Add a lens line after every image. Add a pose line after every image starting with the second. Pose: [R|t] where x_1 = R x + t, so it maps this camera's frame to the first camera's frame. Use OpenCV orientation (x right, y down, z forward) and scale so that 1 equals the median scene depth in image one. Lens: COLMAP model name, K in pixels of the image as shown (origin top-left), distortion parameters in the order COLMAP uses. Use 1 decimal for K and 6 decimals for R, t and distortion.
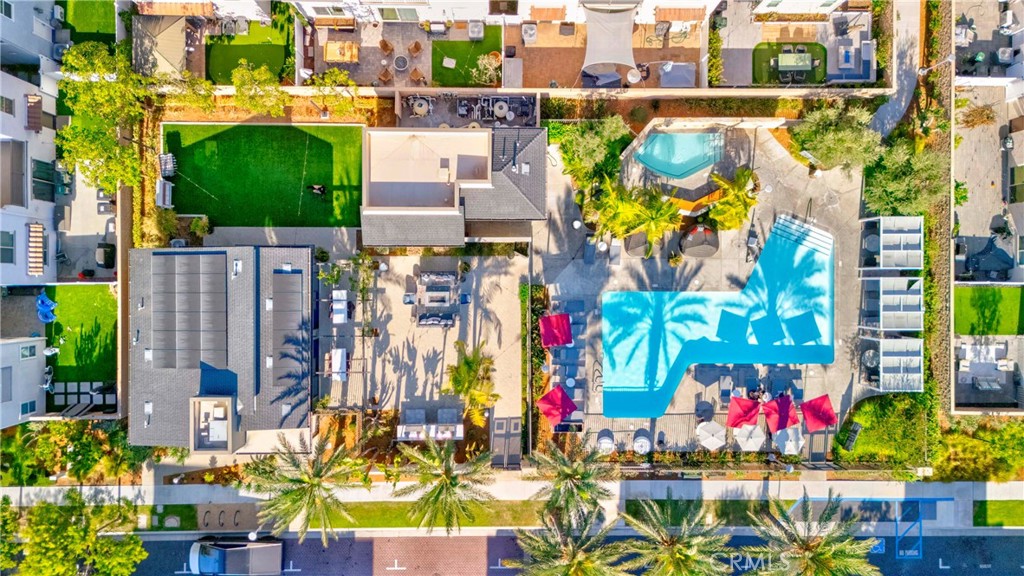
lens RADIAL K [[674.2, 0, 512.0], [0, 674.2, 288.0], [0, 0, 1]] dist [0.061608, -0.050535]
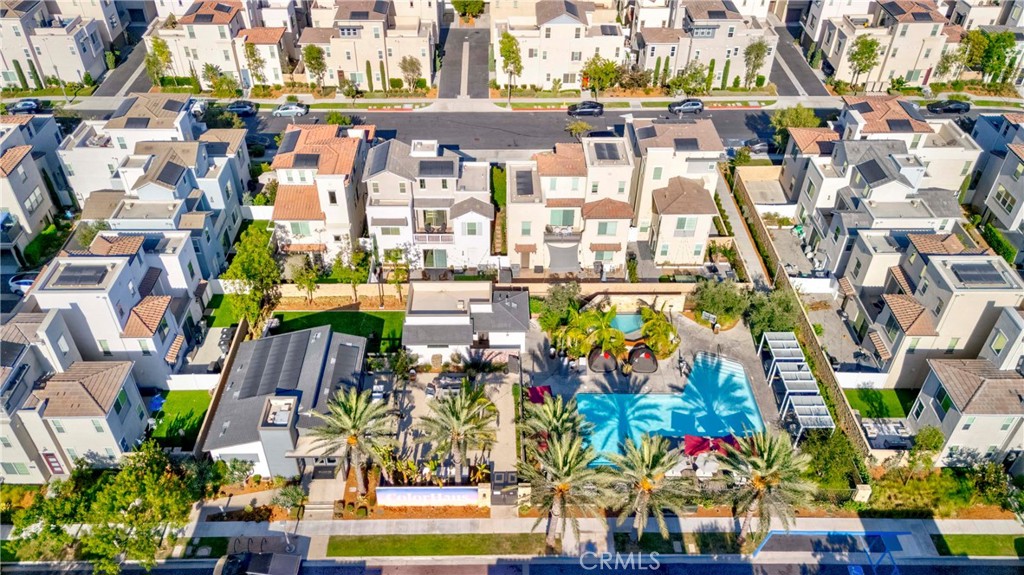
lens RADIAL K [[674.2, 0, 512.0], [0, 674.2, 287.5], [0, 0, 1]] dist [0.061608, -0.050535]
pose [[0.999485, -0.031849, 0.003833, 0.010967], [0.024660, 0.686412, -0.726794, 0.825448], [0.020517, 0.726515, 0.686845, -0.057890]]
